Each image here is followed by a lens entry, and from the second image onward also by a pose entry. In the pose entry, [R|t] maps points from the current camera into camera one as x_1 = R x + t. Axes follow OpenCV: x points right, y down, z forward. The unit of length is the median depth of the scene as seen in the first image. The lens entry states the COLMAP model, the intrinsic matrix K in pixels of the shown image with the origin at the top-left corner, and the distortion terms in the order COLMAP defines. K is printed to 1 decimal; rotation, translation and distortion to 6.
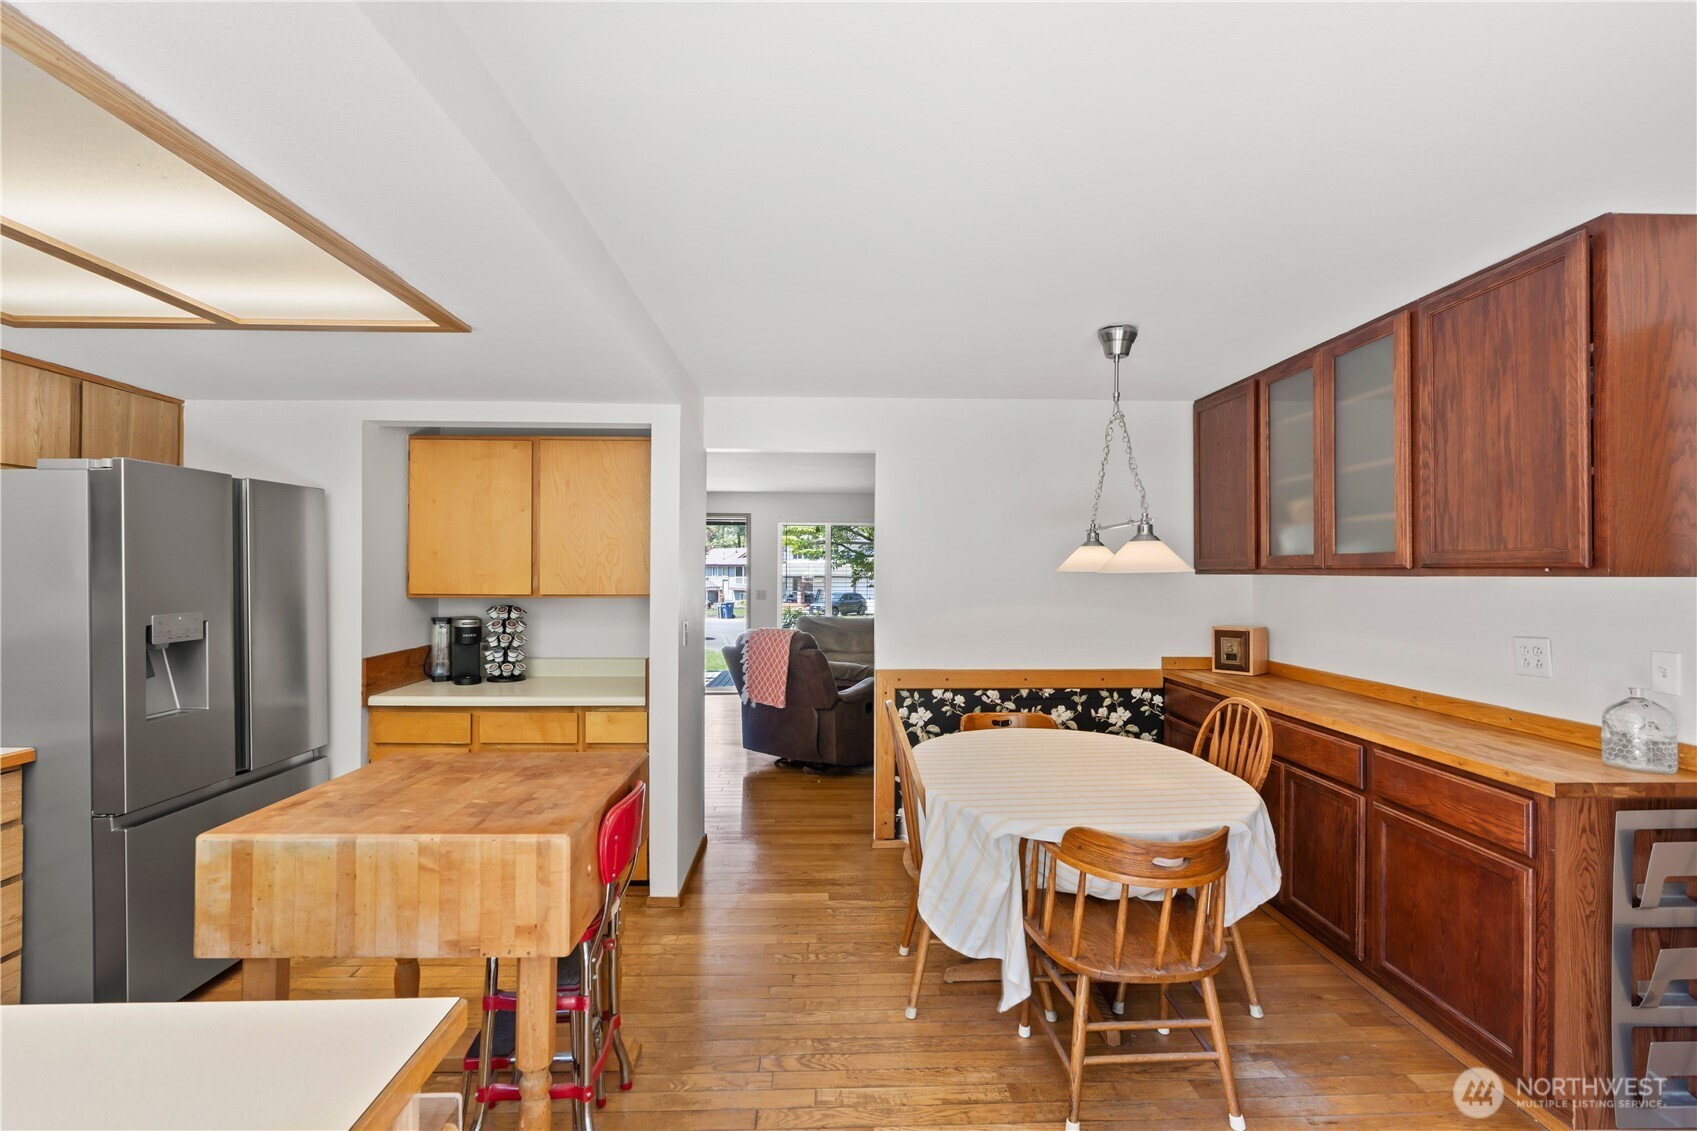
lens RADIAL K [[773.4, 0, 845.8], [0, 773.4, 567.6], [0, 0, 1]] dist [-0.005323, 0.001105]
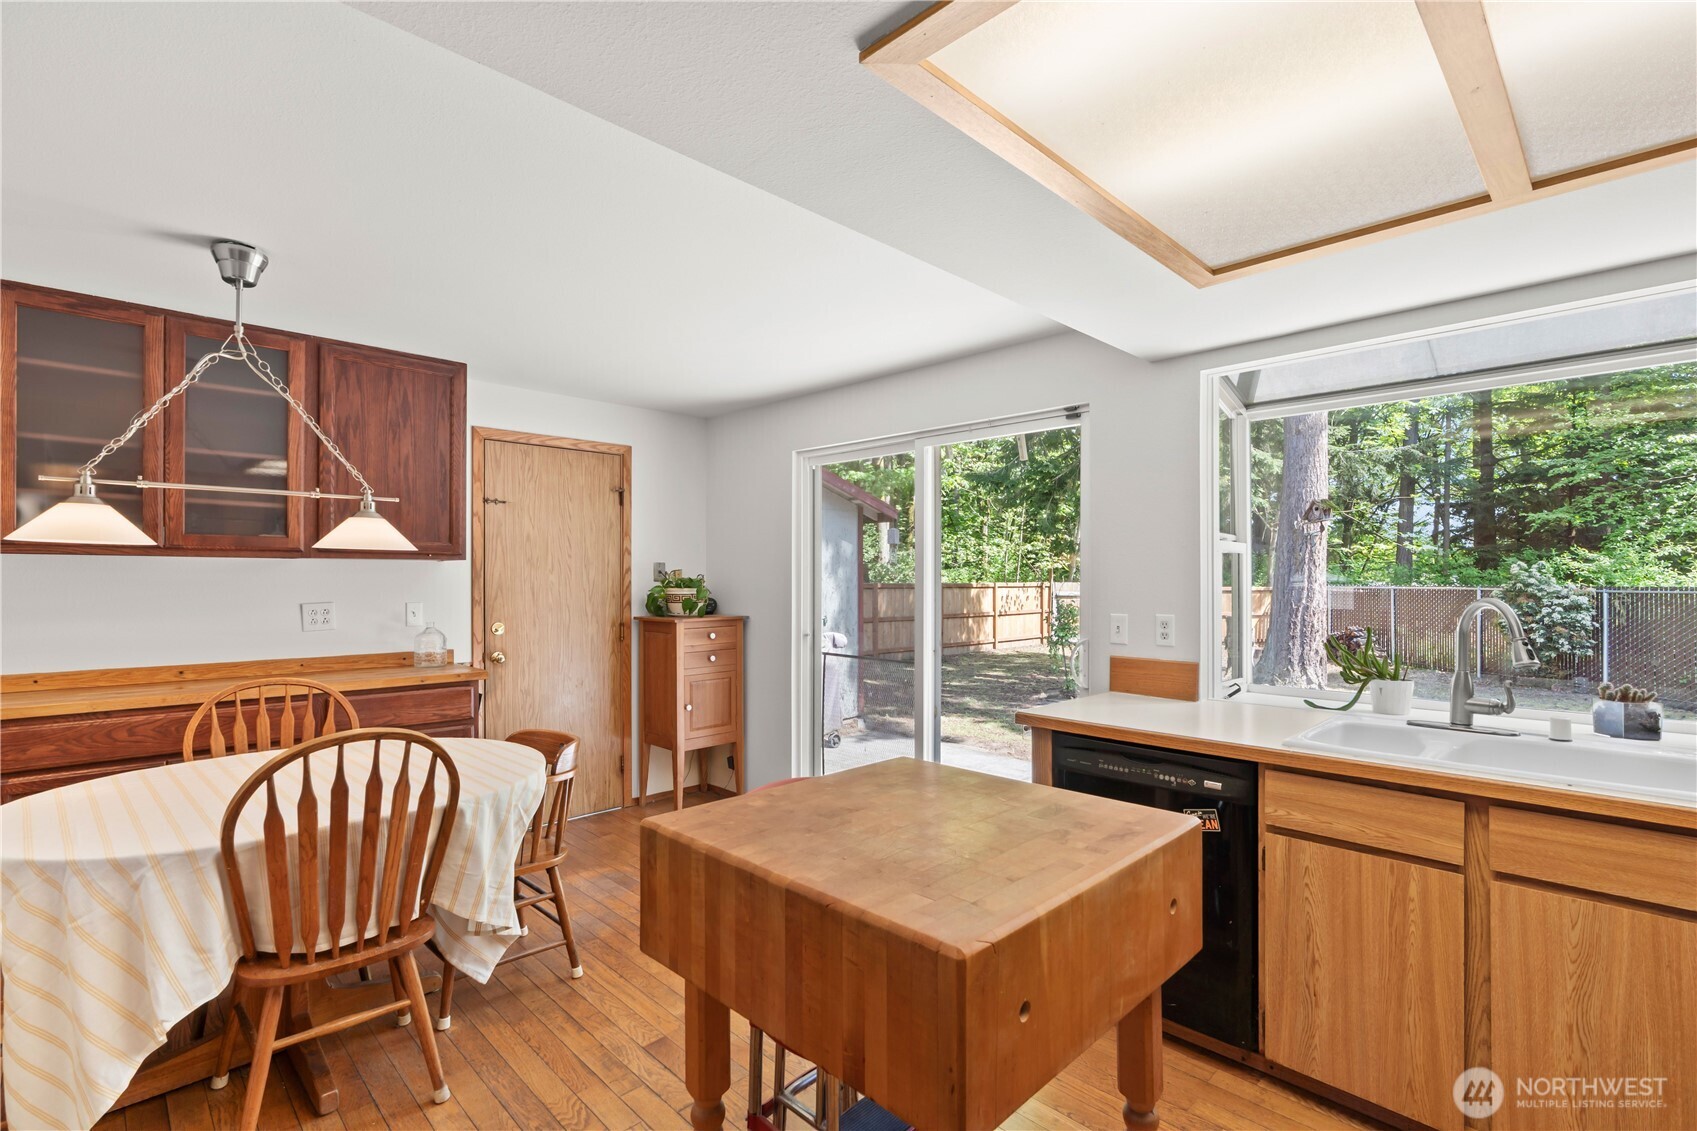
lens RADIAL K [[773.4, 0, 843.8], [0, 773.4, 574.9], [0, 0, 1]] dist [-0.005323, 0.001105]
pose [[-0.676678, 0.002975, 0.736273, -0.850841], [-0.005520, 0.999943, -0.009114, 0.051083], [-0.736259, -0.010232, -0.676623, 1.347205]]
